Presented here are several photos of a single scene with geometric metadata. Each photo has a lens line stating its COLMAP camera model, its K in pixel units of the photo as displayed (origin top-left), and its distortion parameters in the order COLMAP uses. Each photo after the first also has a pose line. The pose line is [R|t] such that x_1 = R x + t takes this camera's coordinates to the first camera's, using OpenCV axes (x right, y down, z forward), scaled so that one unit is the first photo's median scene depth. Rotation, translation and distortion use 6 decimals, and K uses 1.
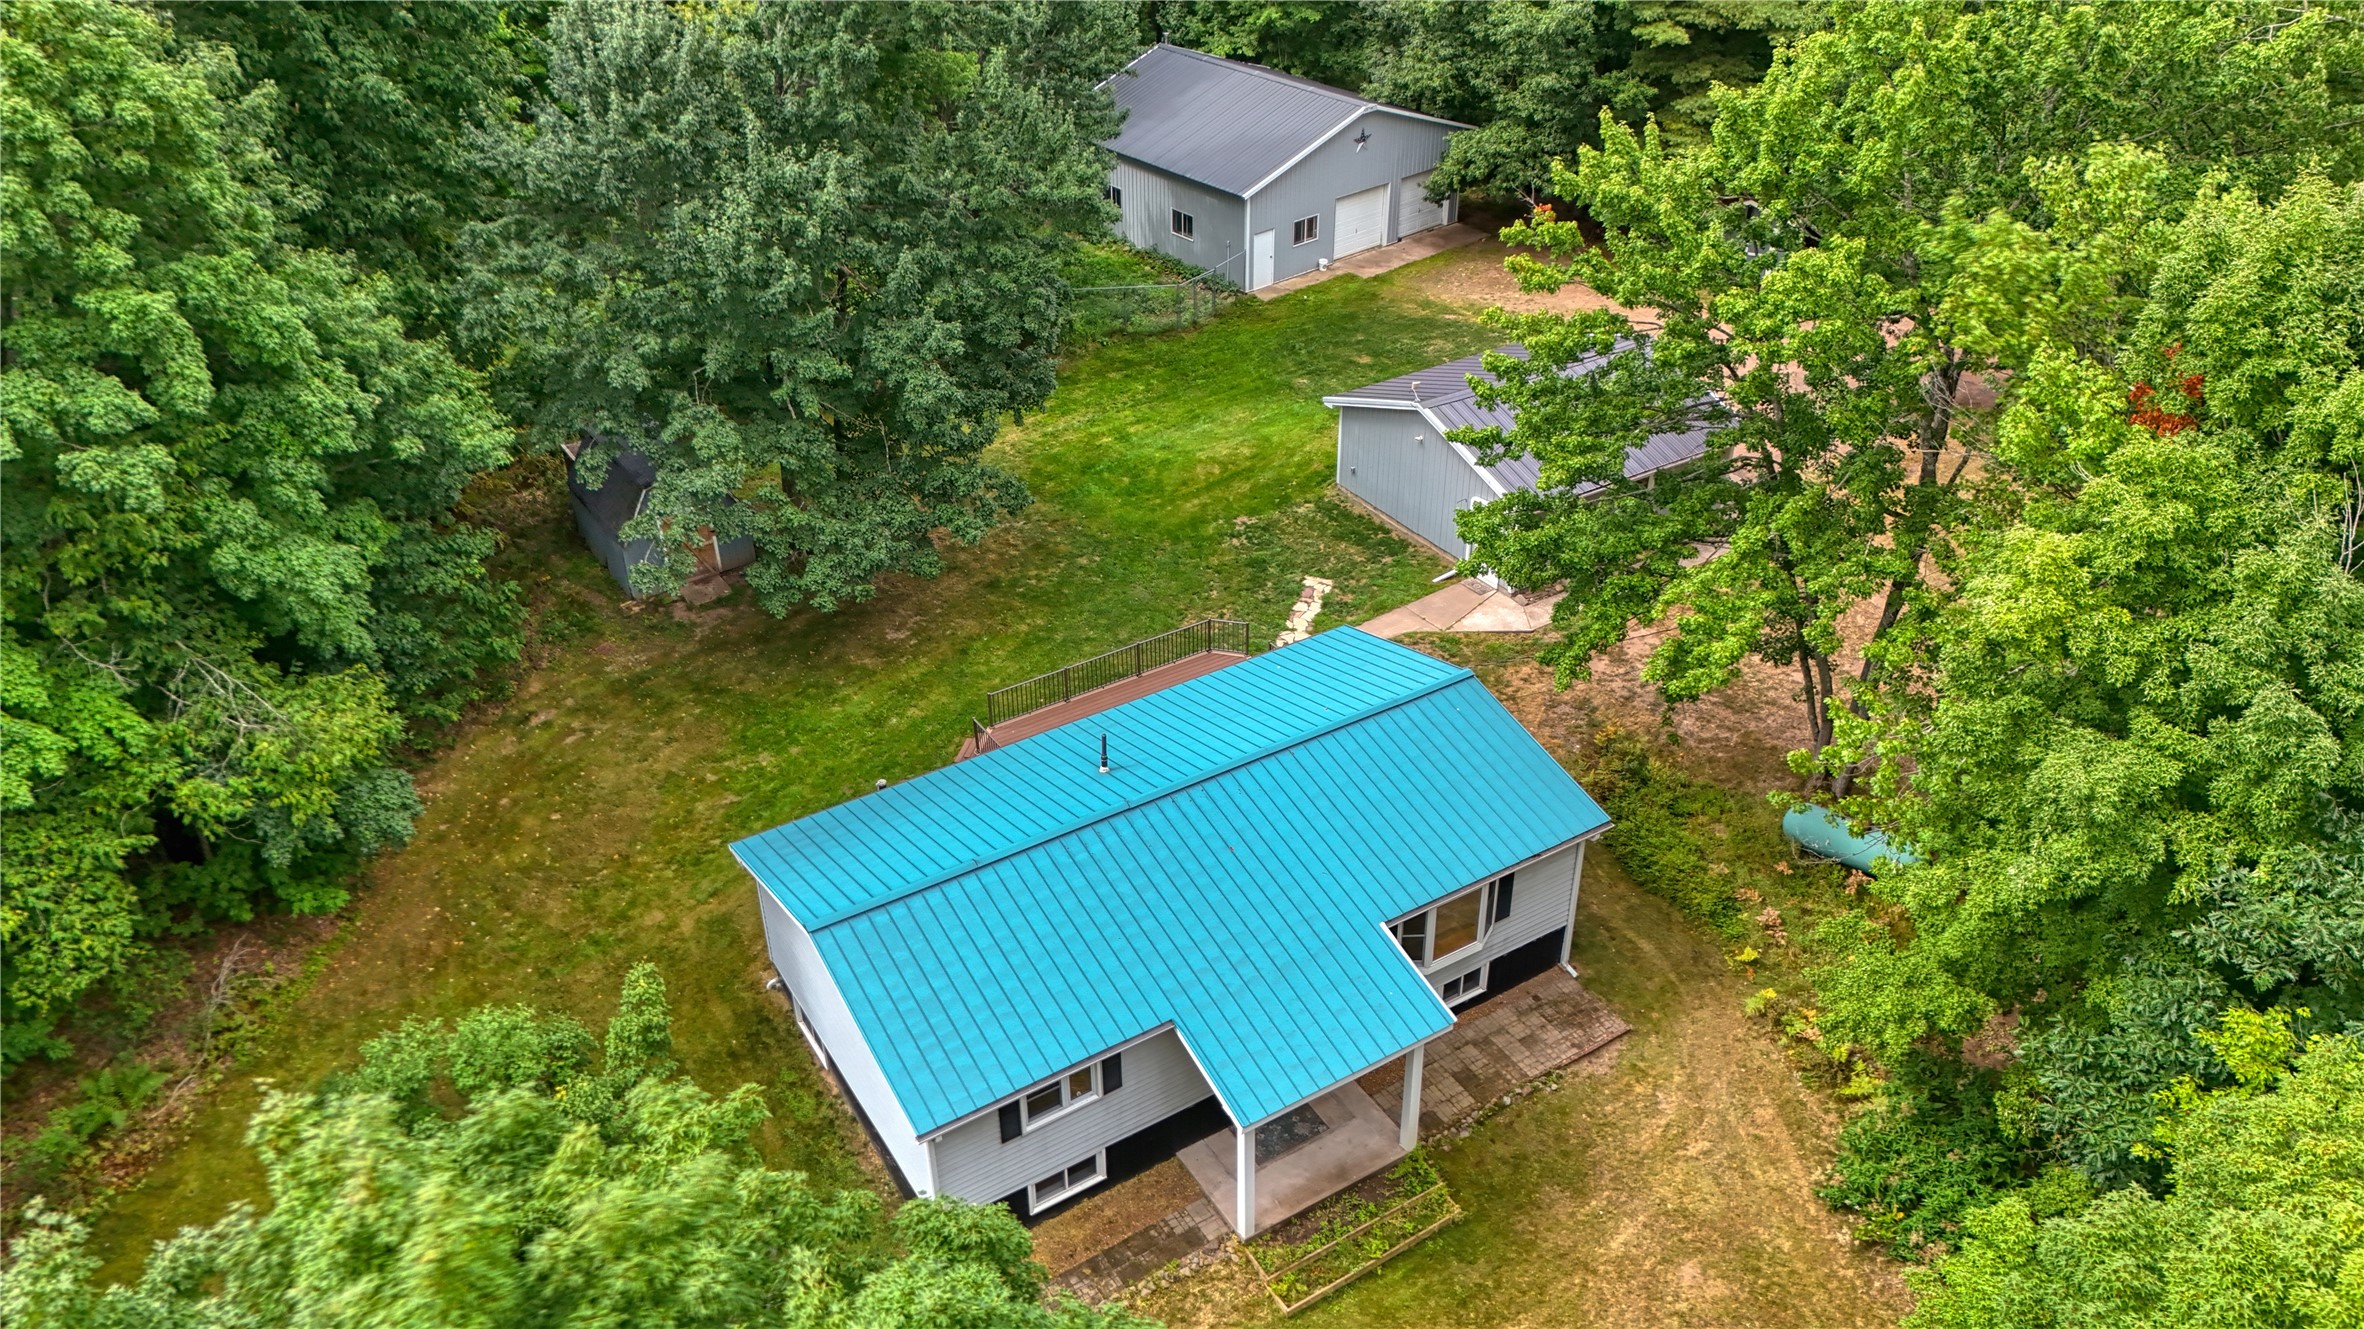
lens RADIAL K [[1745.2, 0, 1175.1], [0, 1745.2, 668.7], [0, 0, 1]] dist [0.138024, -0.166726]
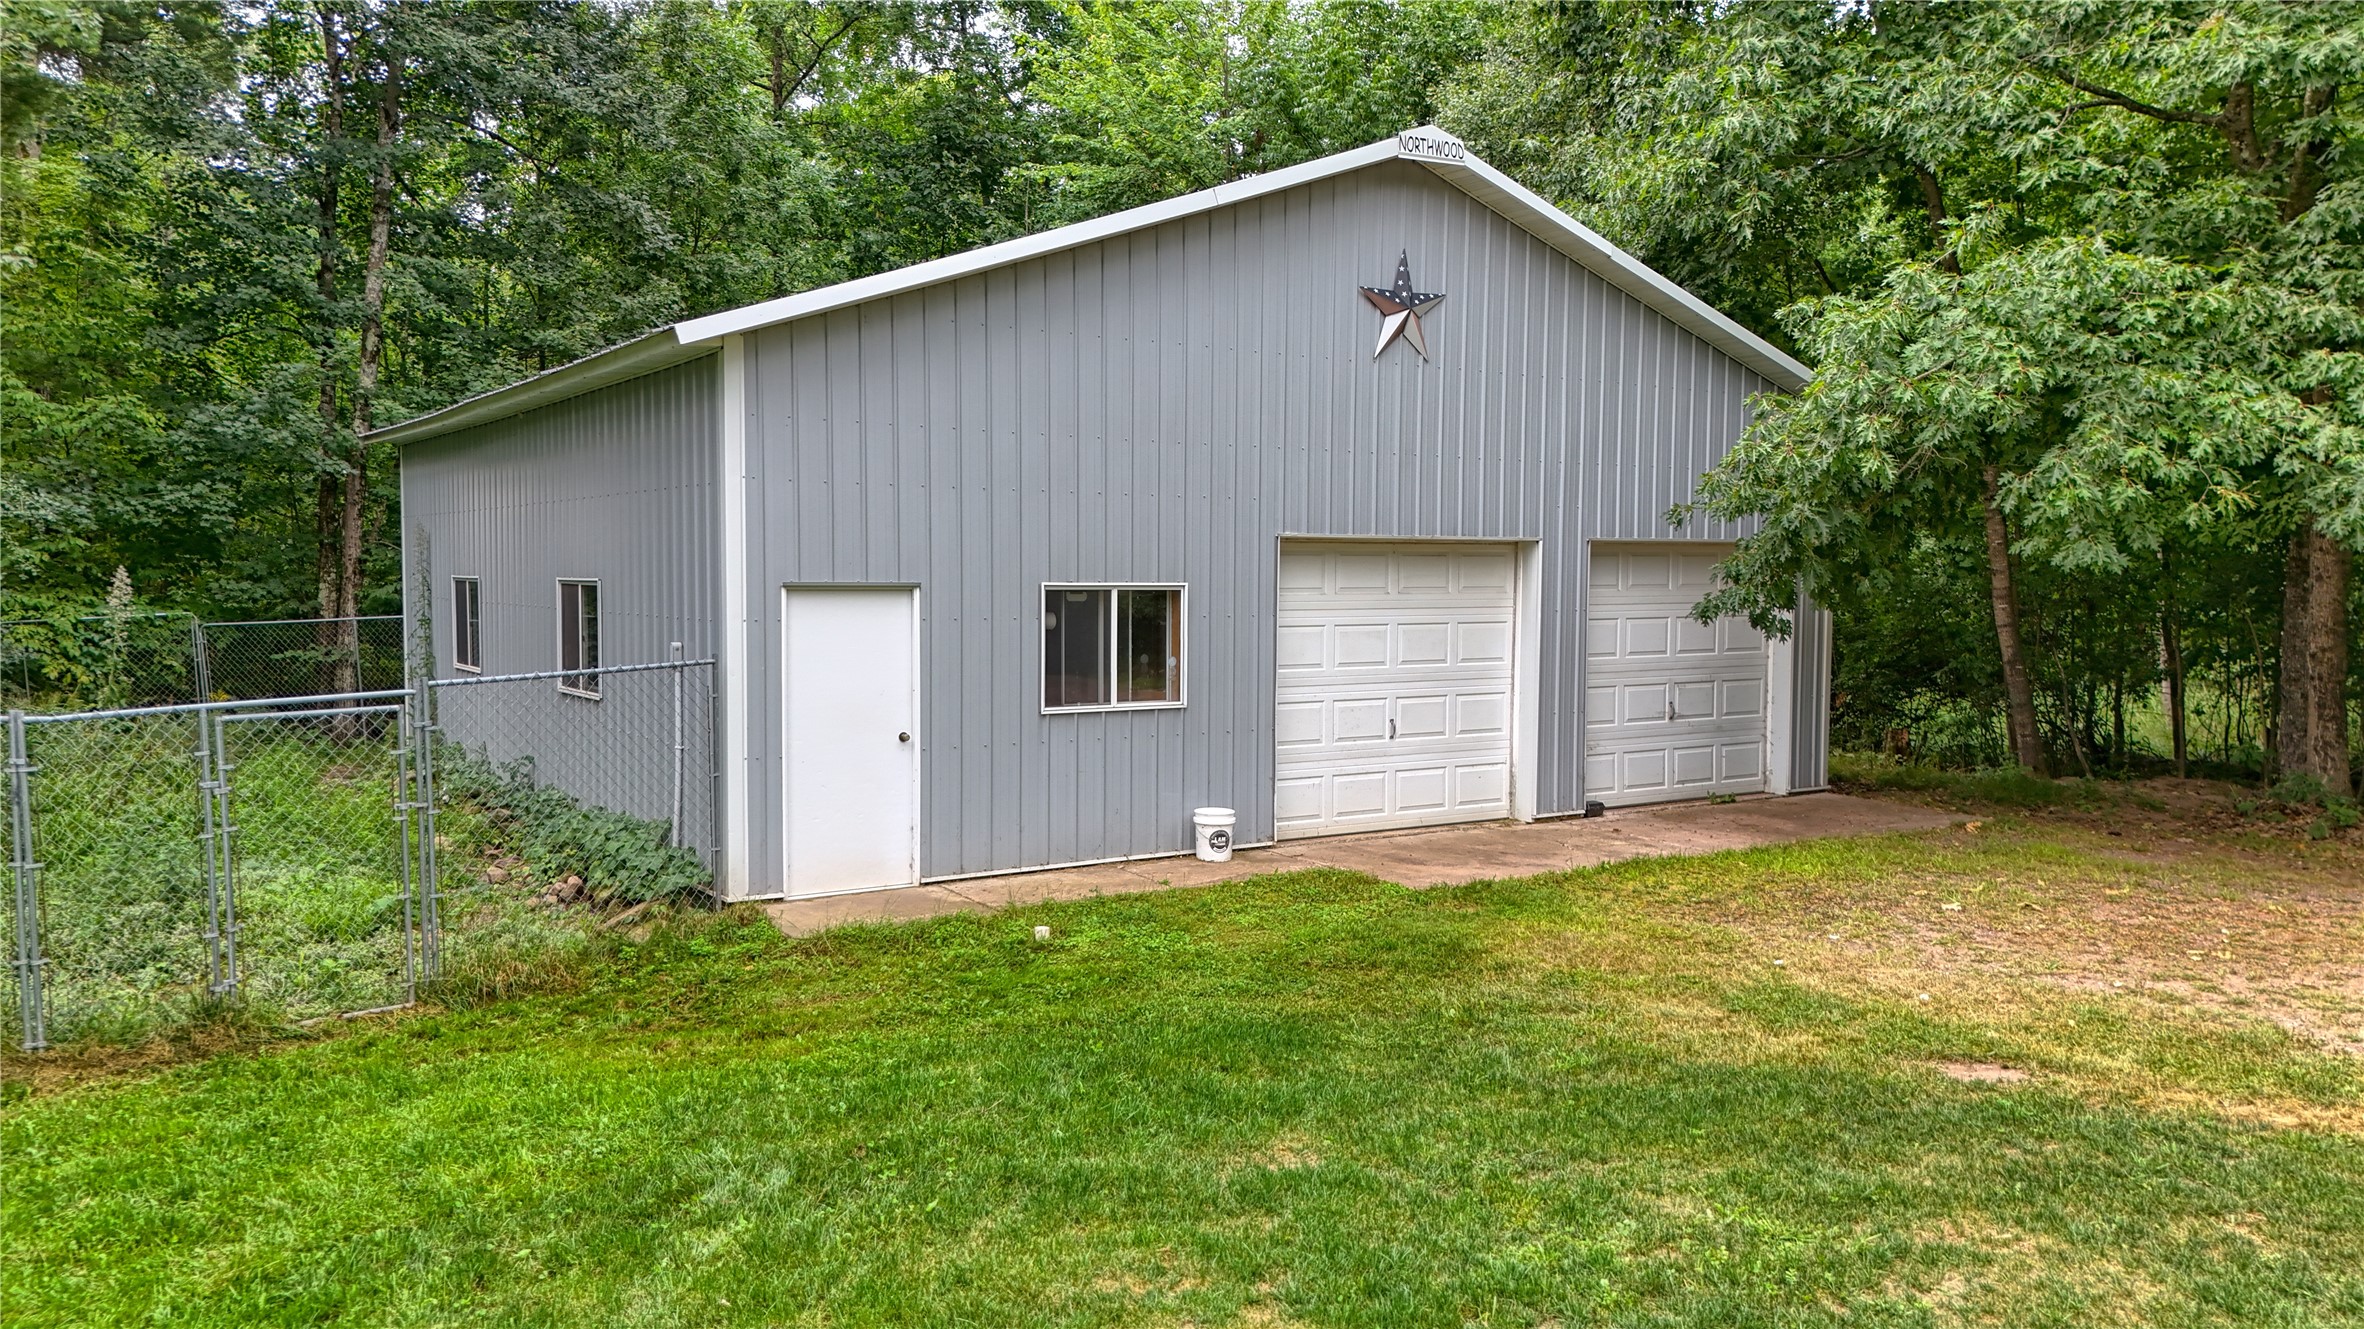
lens RADIAL K [[1745.2, 0, 1175.1], [0, 1745.2, 668.7], [0, 0, 1]] dist [0.138024, -0.166726]
pose [[0.992107, 0.021480, -0.123541, 0.108697], [-0.080510, 0.864443, -0.496242, -0.150994], [0.096135, 0.502271, 0.859350, 0.849669]]
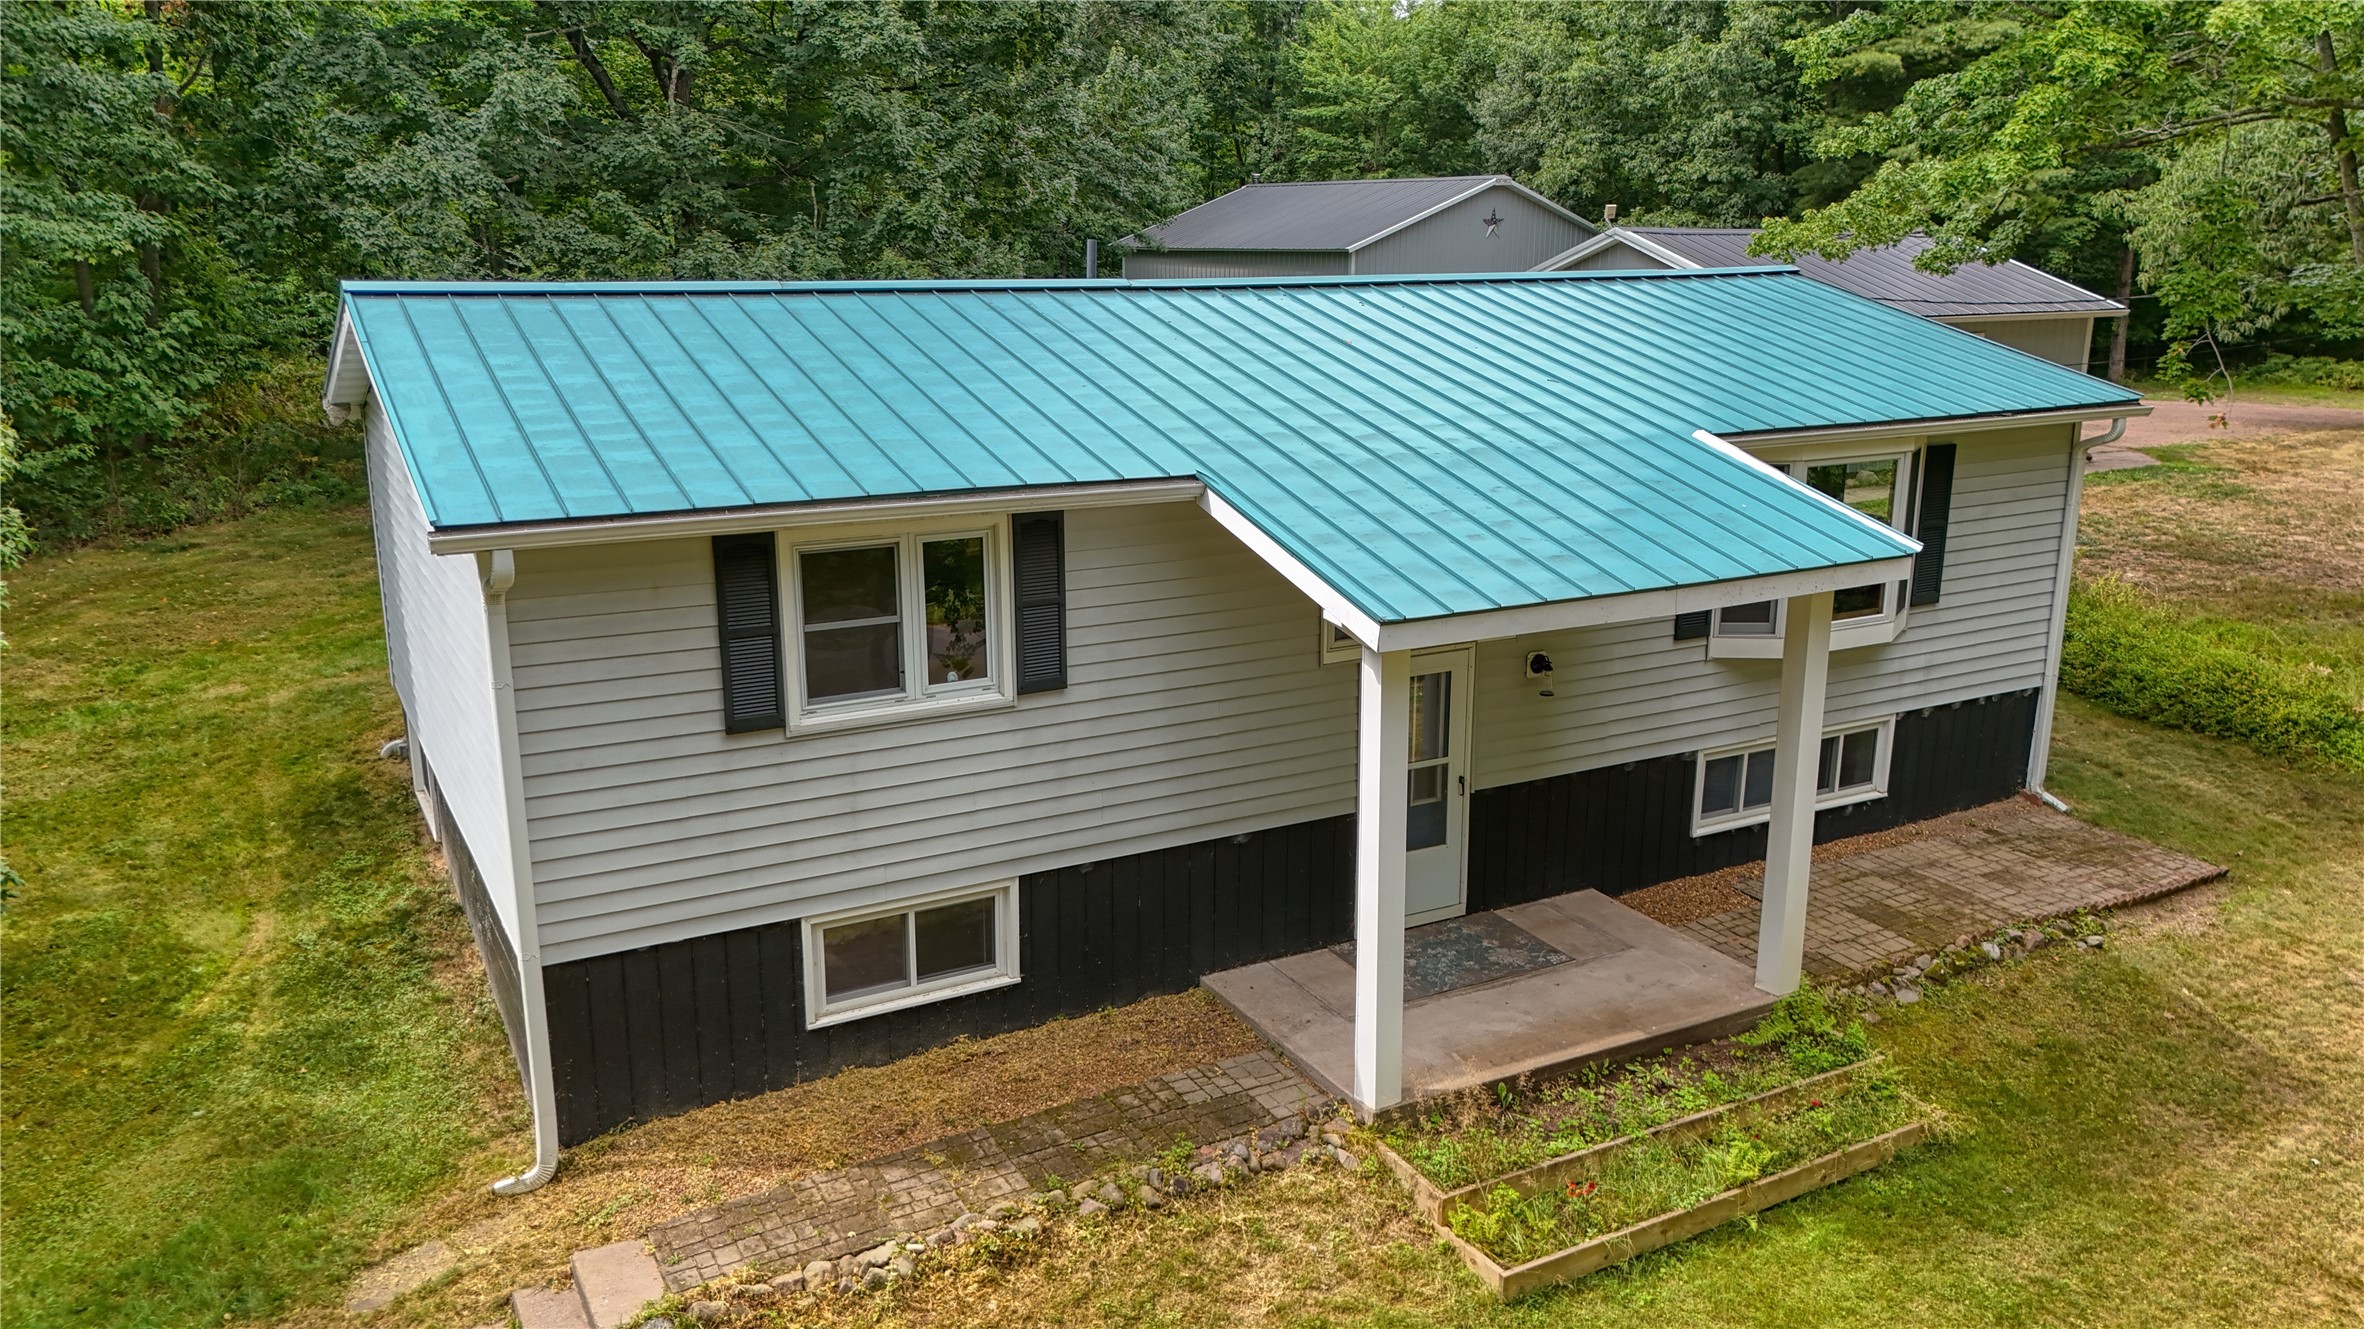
lens RADIAL K [[1764.6, 0, 1191.1], [0, 1764.6, 612.4], [0, 0, 1]] dist [0.043111, 0.000381]
pose [[0.998614, 0.026724, -0.045352, 0.007232], [-0.040923, 0.936035, -0.349519, 0.170114], [0.033111, 0.350890, 0.935831, 0.295743]]
